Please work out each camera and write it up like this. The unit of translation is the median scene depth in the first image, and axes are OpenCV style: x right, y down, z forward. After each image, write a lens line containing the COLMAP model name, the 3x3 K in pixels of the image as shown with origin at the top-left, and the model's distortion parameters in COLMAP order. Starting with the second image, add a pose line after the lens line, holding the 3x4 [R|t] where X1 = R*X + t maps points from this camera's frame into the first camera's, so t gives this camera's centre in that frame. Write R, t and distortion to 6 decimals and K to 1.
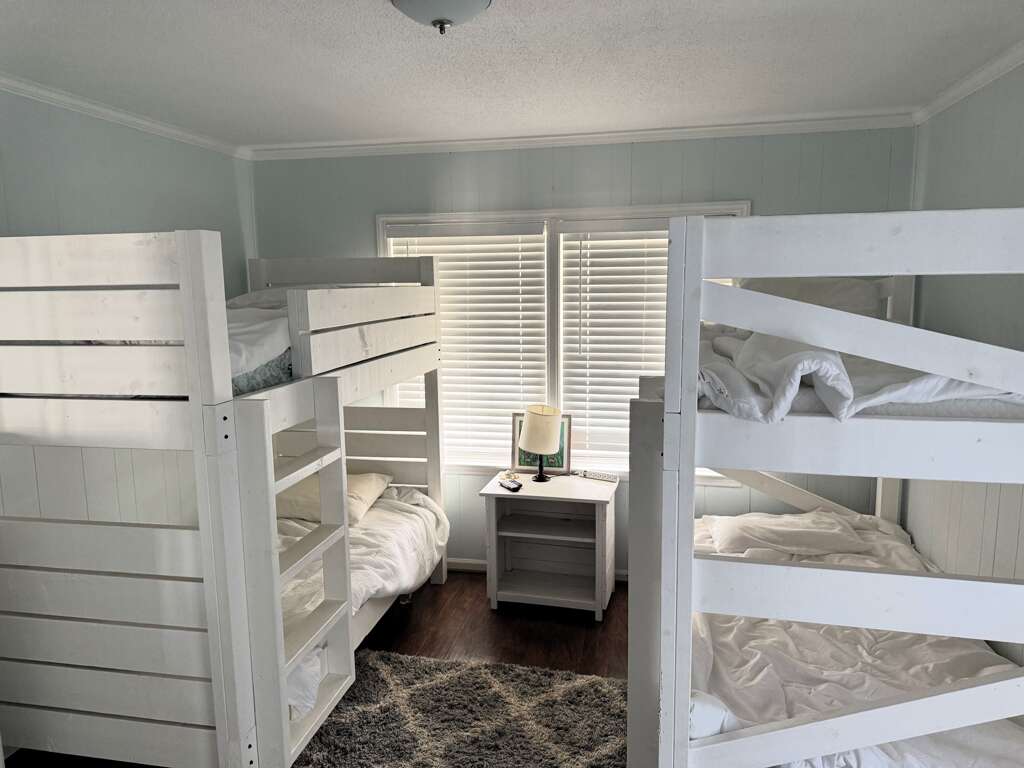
lens RADIAL K [[703.9, 0, 511.8], [0, 703.9, 394.3], [0, 0, 1]] dist [-0.000811, -0.002688]
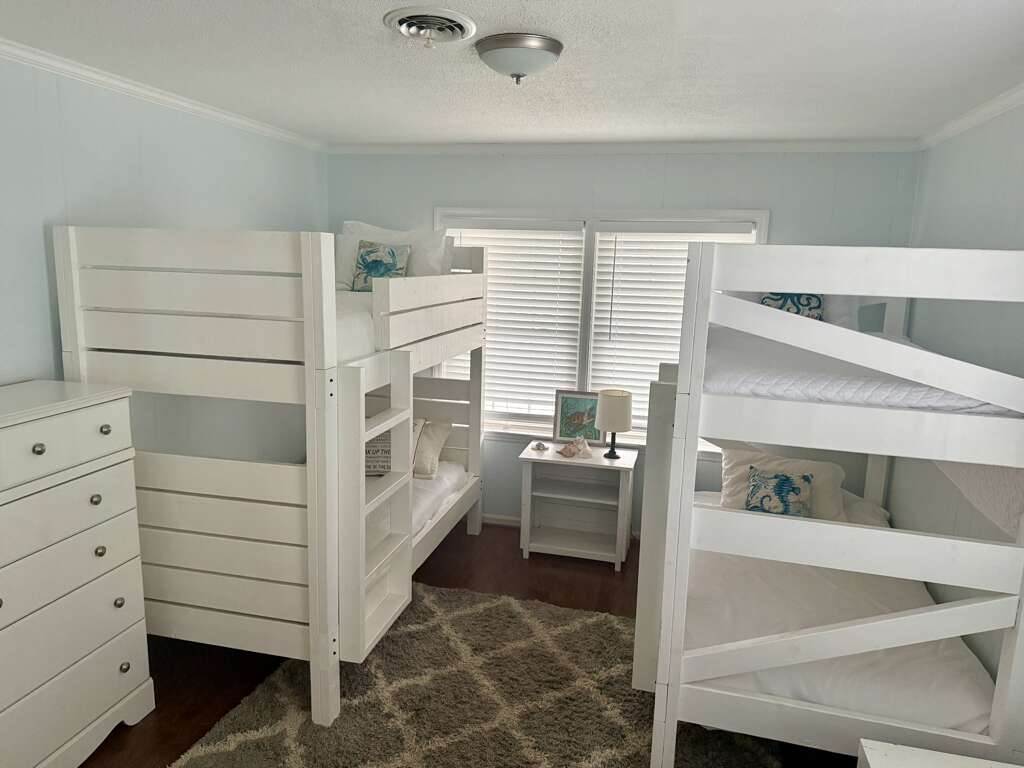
lens RADIAL K [[703.9, 0, 511.8], [0, 703.9, 394.3], [0, 0, 1]] dist [-0.000811, -0.002688]
pose [[0.998293, 0.051012, -0.028444, -0.029139], [-0.050037, 0.998168, 0.034005, -0.000109], [0.030126, -0.032524, 0.999017, -0.179084]]
